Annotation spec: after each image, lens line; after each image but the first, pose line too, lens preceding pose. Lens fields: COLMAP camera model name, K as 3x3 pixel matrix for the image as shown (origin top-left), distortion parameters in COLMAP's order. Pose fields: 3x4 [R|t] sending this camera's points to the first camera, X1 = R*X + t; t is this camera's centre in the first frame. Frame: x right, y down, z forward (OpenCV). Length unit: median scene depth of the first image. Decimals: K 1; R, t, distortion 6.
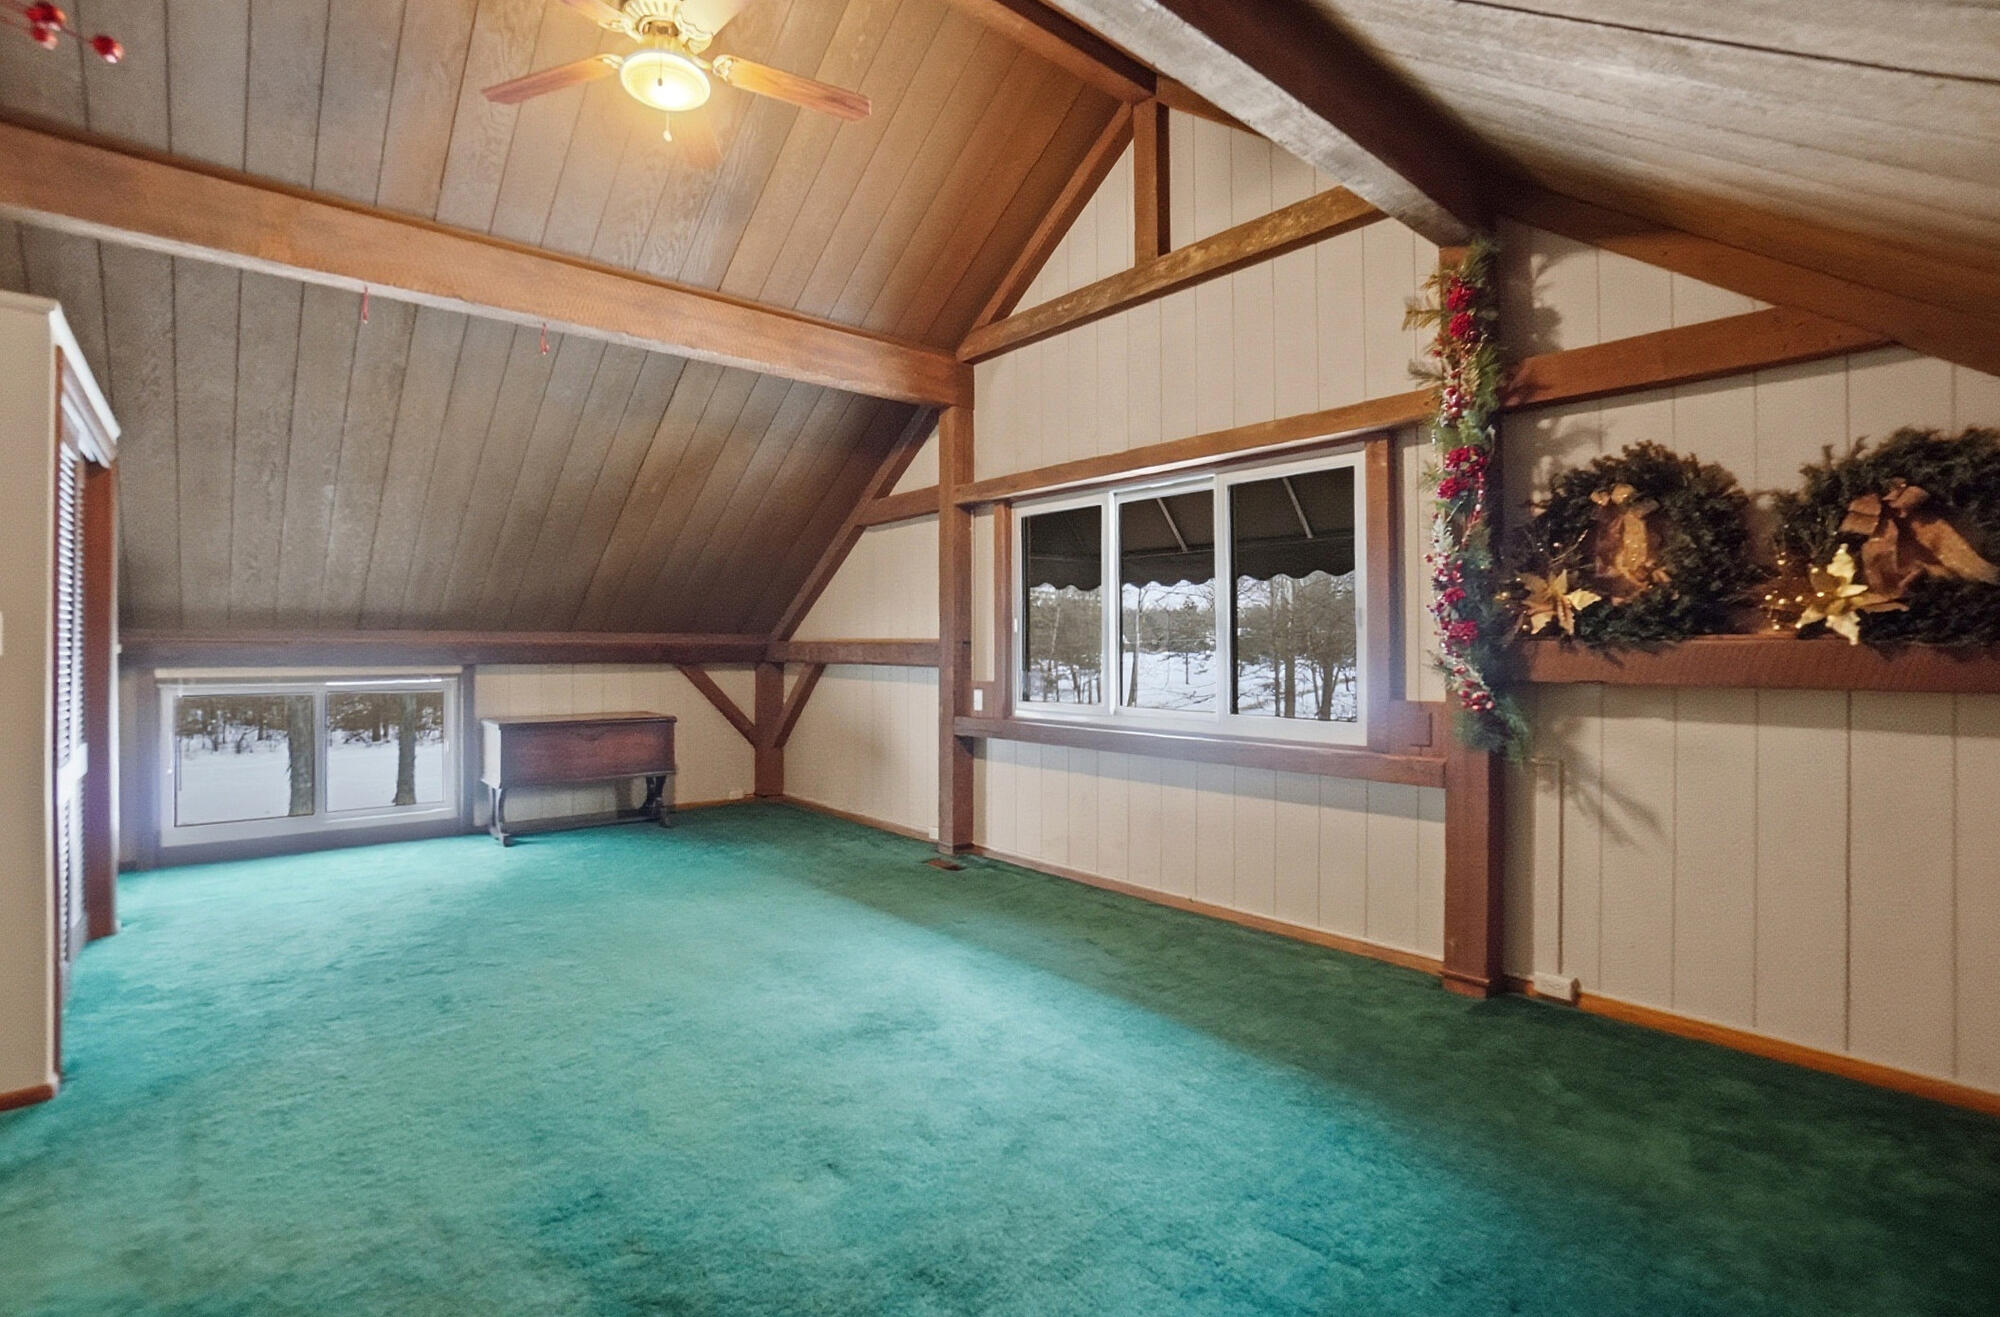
lens RADIAL K [[914.2, 0, 960.2], [0, 914.2, 634.8], [0, 0, 1]] dist [-0.047339, 0.014754]
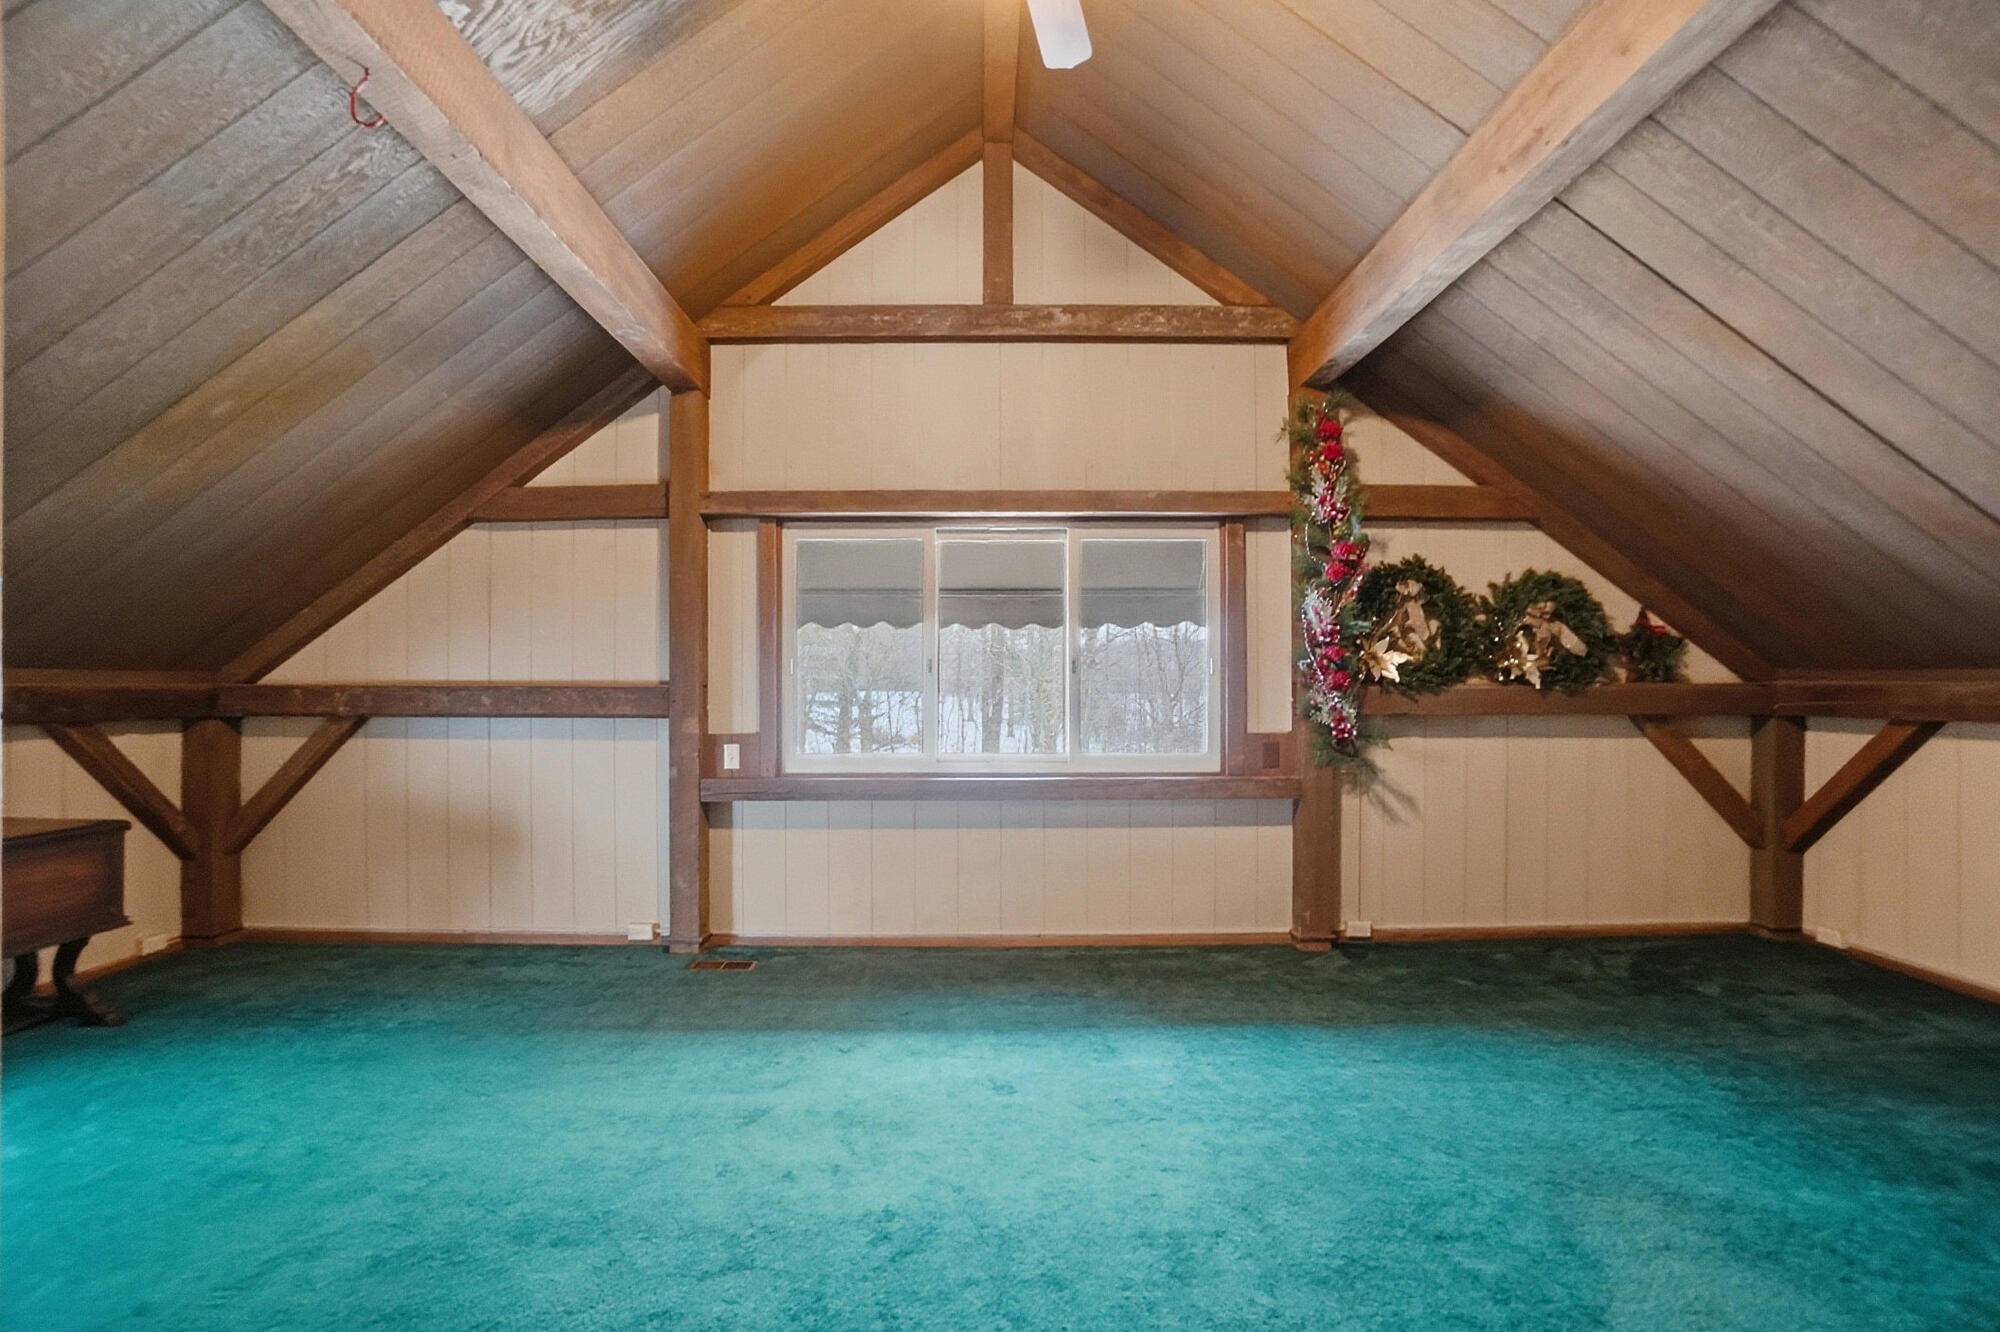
lens RADIAL K [[914.2, 0, 999.1], [0, 914.2, 677.9], [0, 0, 1]] dist [-0.047339, 0.014754]
pose [[0.639041, 0.006122, 0.769148, -0.635512], [-0.008088, 0.999967, -0.001239, 0.000109], [-0.769130, -0.005429, 0.639070, 0.411202]]
